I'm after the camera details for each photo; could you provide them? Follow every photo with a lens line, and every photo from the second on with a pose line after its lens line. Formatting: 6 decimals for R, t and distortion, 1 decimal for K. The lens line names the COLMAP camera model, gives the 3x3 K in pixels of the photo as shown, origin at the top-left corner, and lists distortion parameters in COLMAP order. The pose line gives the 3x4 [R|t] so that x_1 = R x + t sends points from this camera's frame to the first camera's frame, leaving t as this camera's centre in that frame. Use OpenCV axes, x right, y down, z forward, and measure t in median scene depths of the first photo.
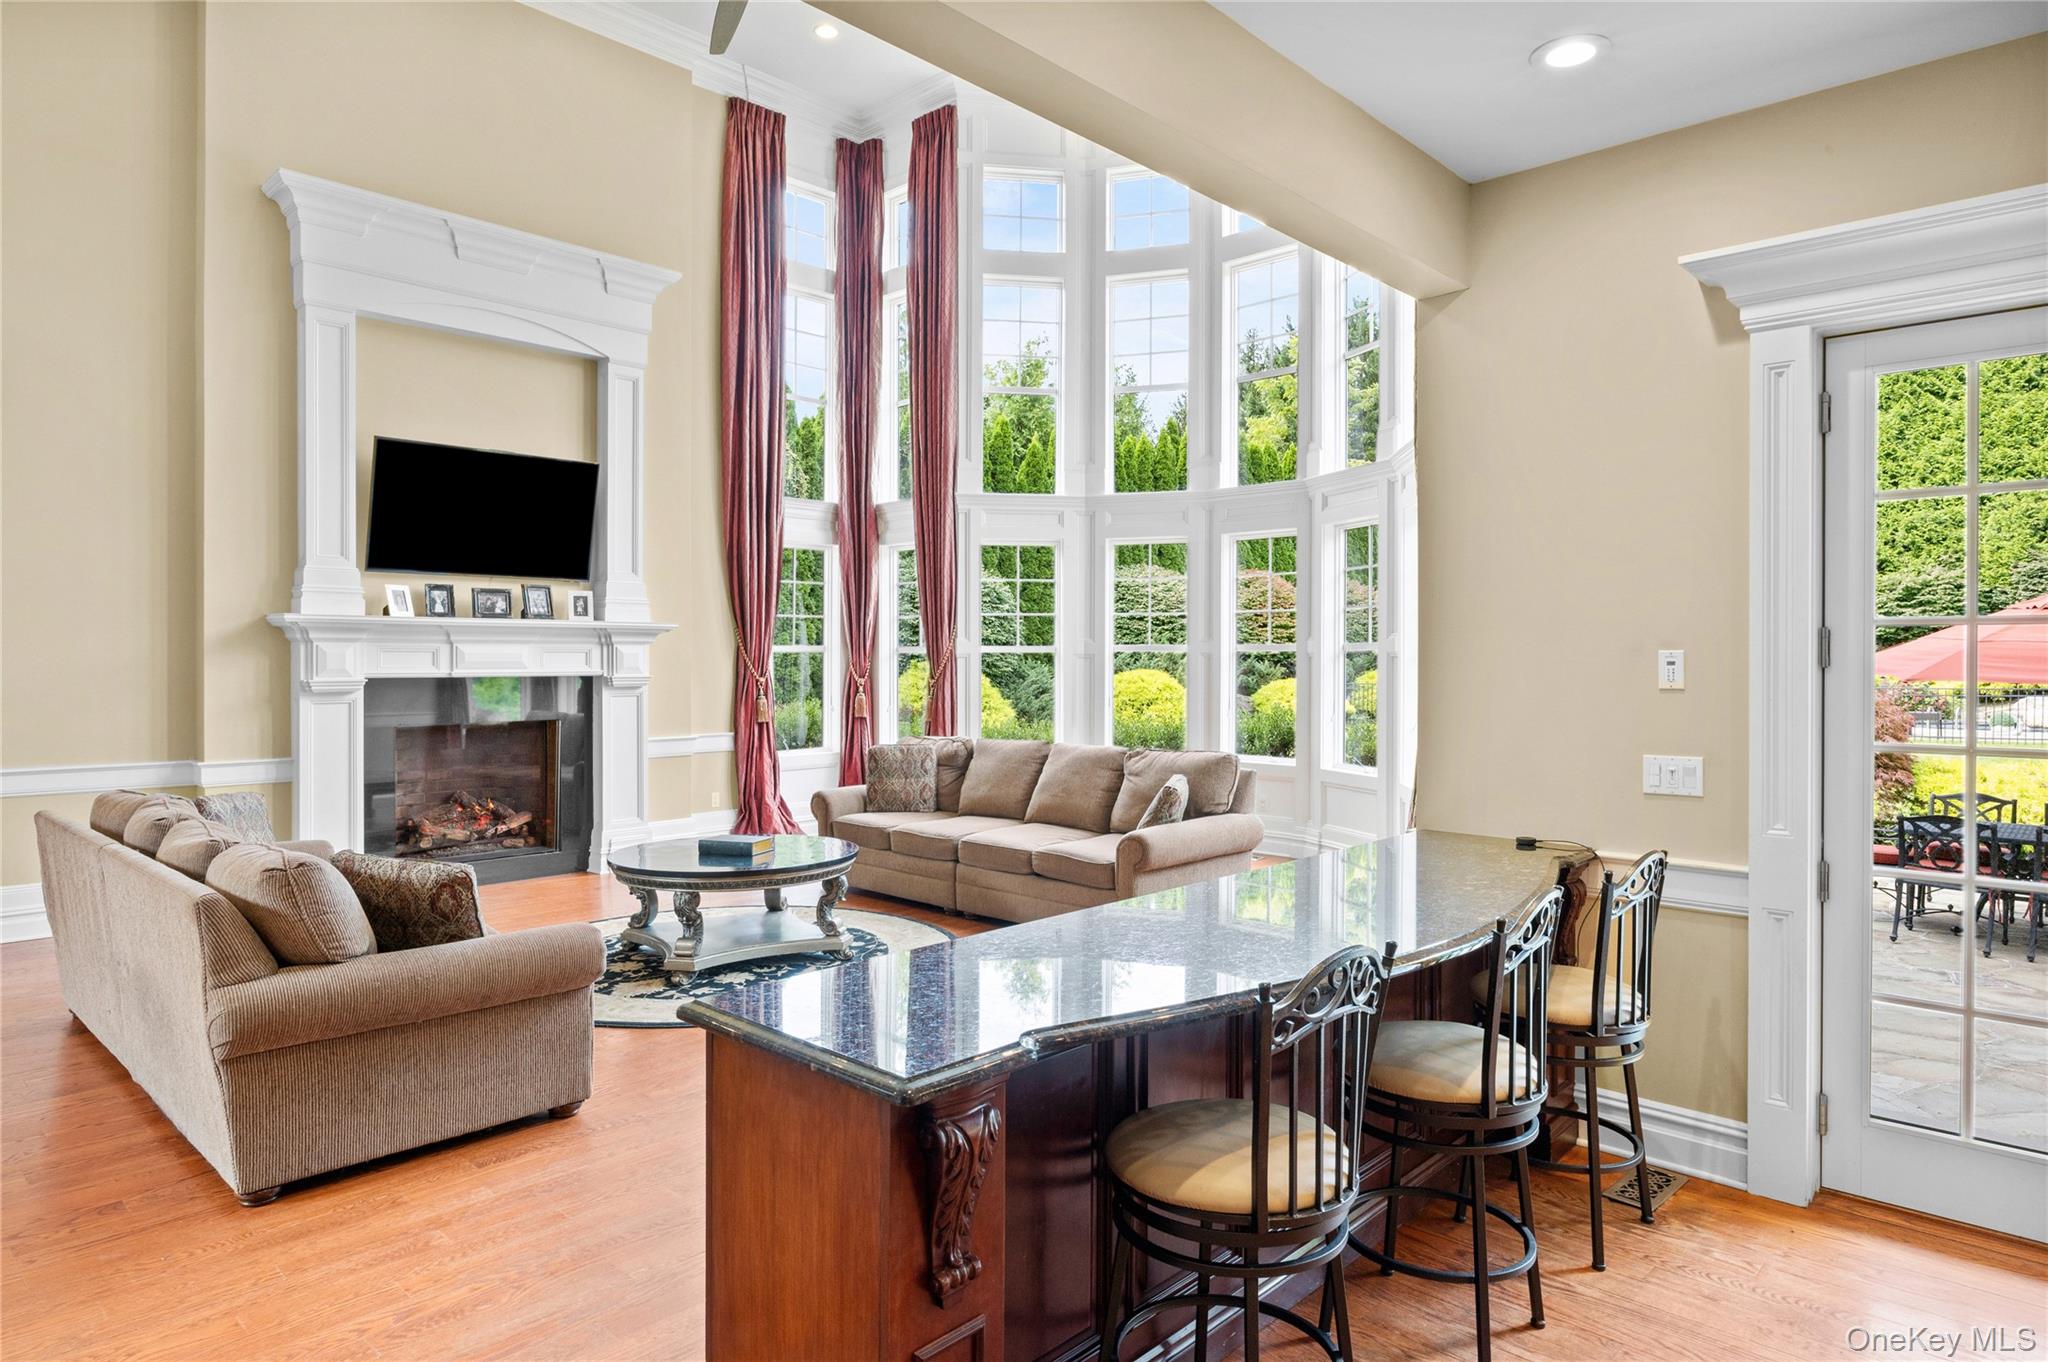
lens RADIAL K [[1198.9, 0, 1021.2], [0, 1198.9, 661.9], [0, 0, 1]] dist [-0.008427, -0.000123]
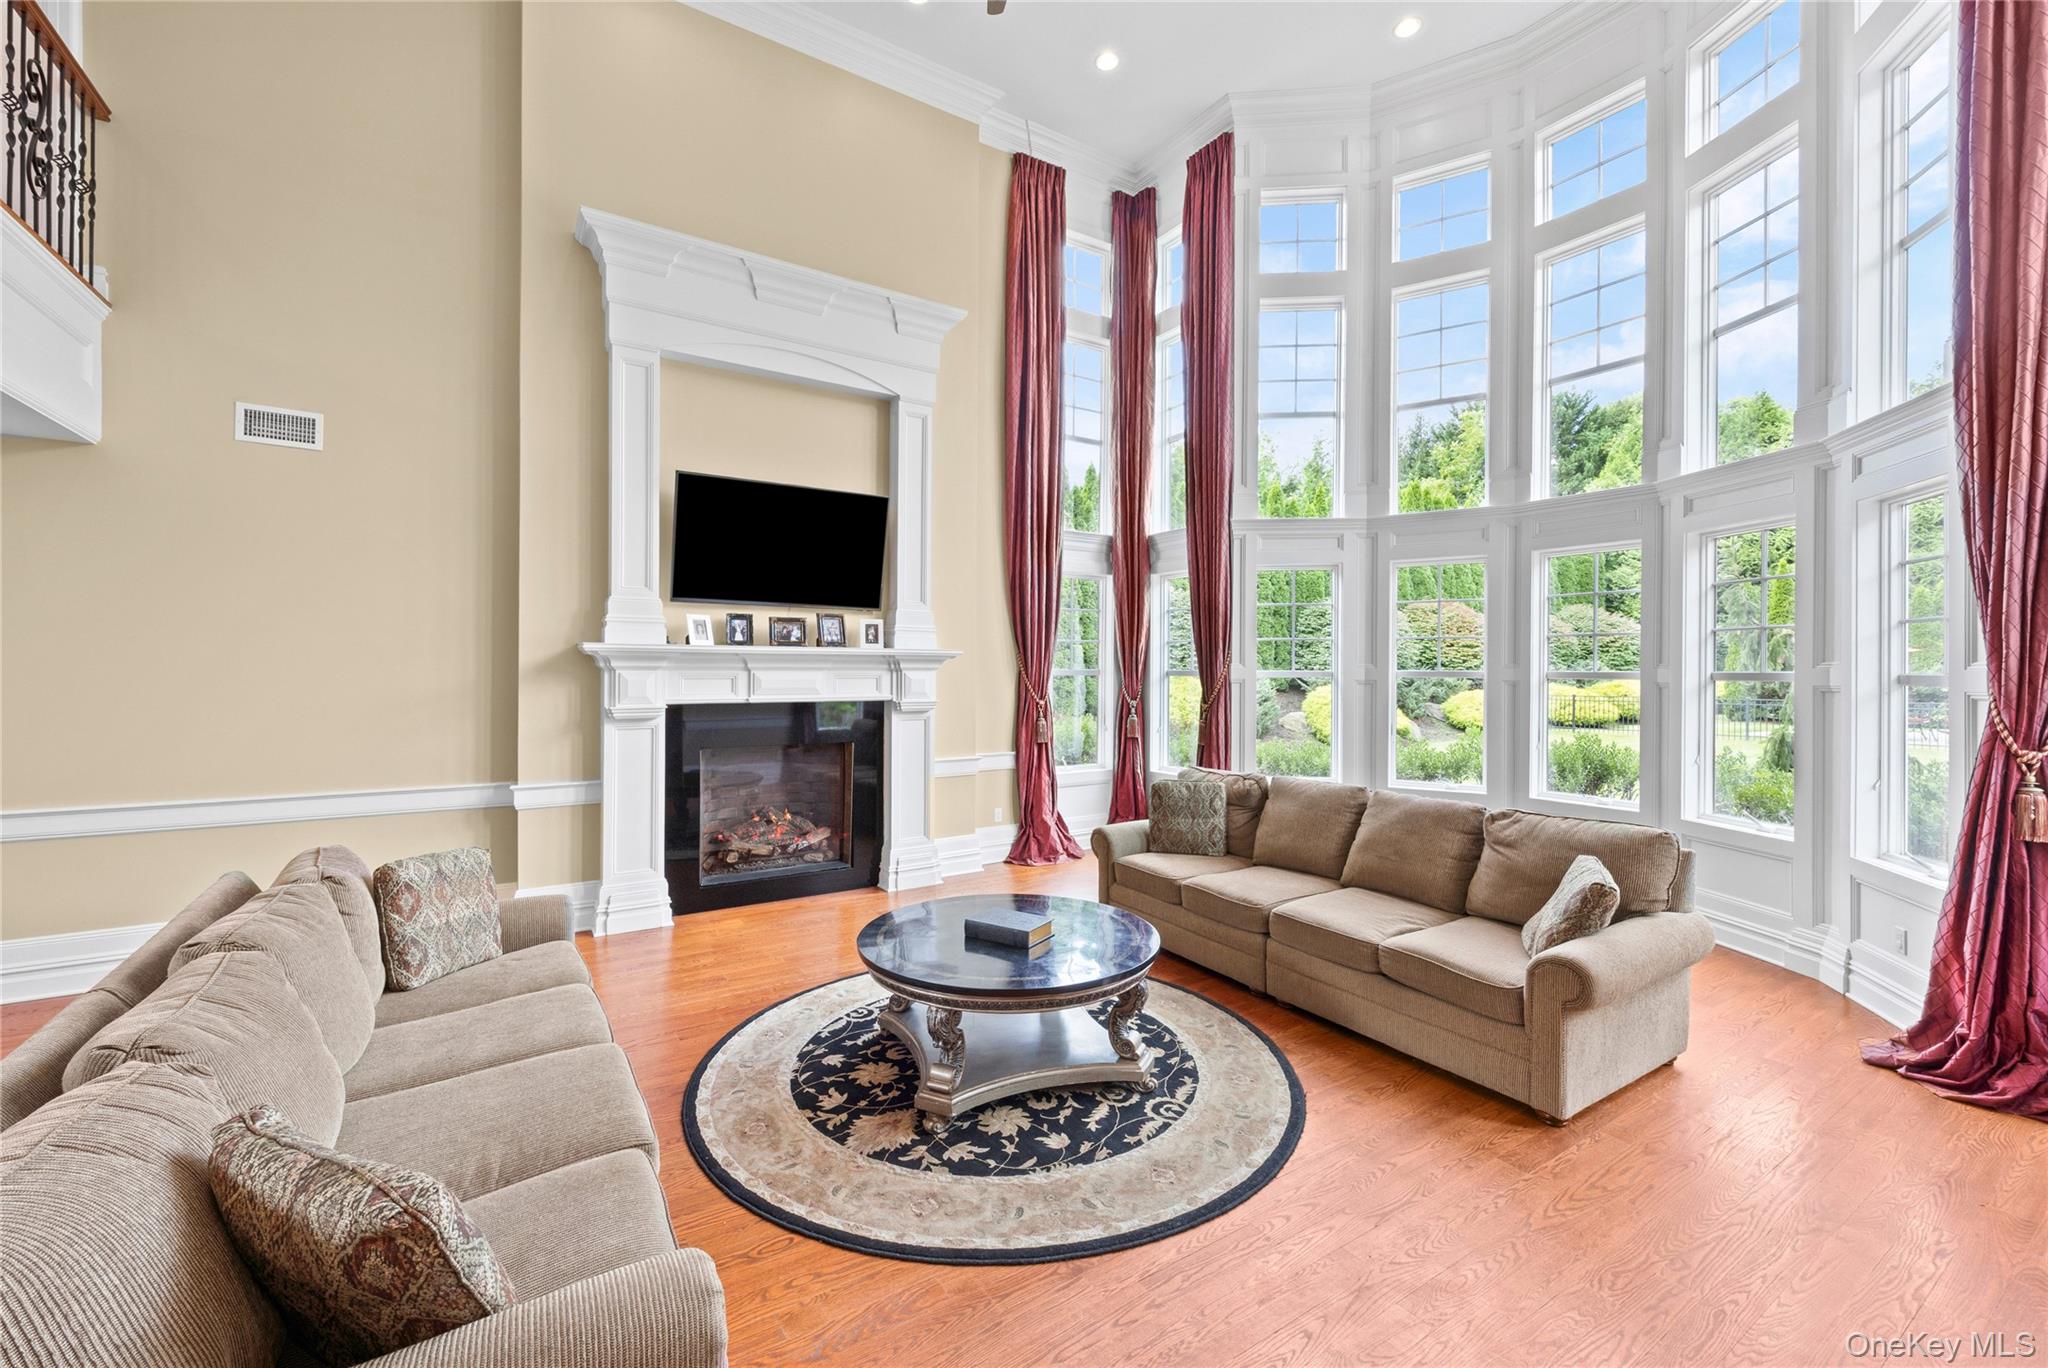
lens RADIAL K [[827.5, 0, 1013.7], [0, 827.5, 677.1], [0, 0, 1]] dist [0.004091, -0.000036]
pose [[0.969593, 0.006927, -0.244624, -0.073026], [-0.004915, 0.999949, 0.008837, -0.016243], [0.244673, -0.007366, 0.969578, 0.337988]]
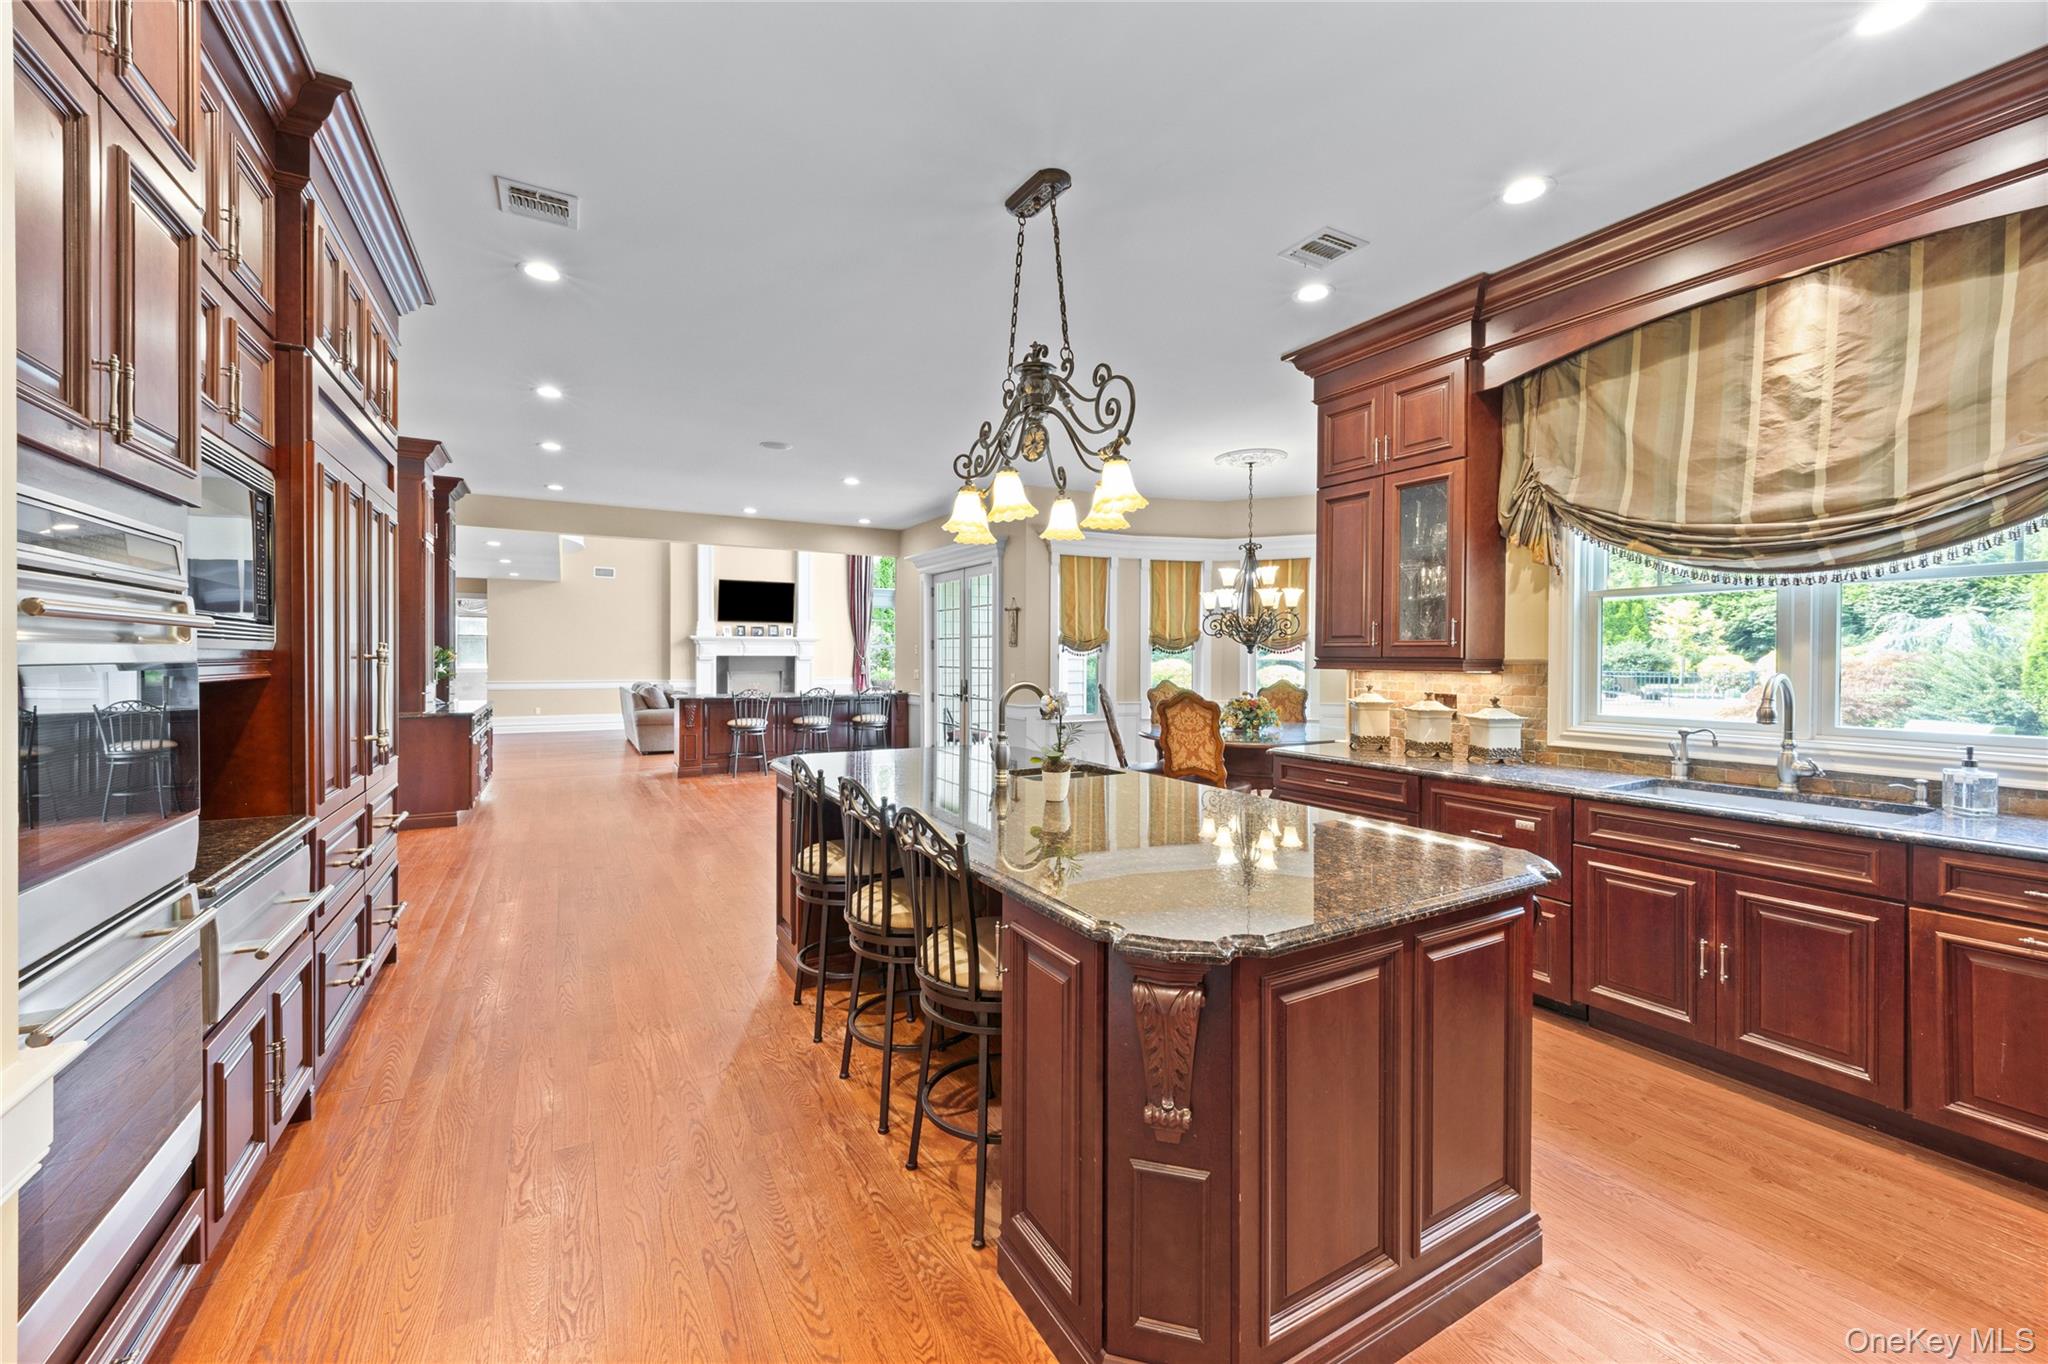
lens RADIAL K [[796.7, 0, 1029.2], [0, 796.7, 665.0], [0, 0, 1]] dist [0.002862, -0.000423]
pose [[0.958456, 0.001550, -0.285235, 0.769807], [-0.000101, 0.999987, 0.005094, 0.025174], [0.285239, -0.004854, 0.958444, -0.718587]]
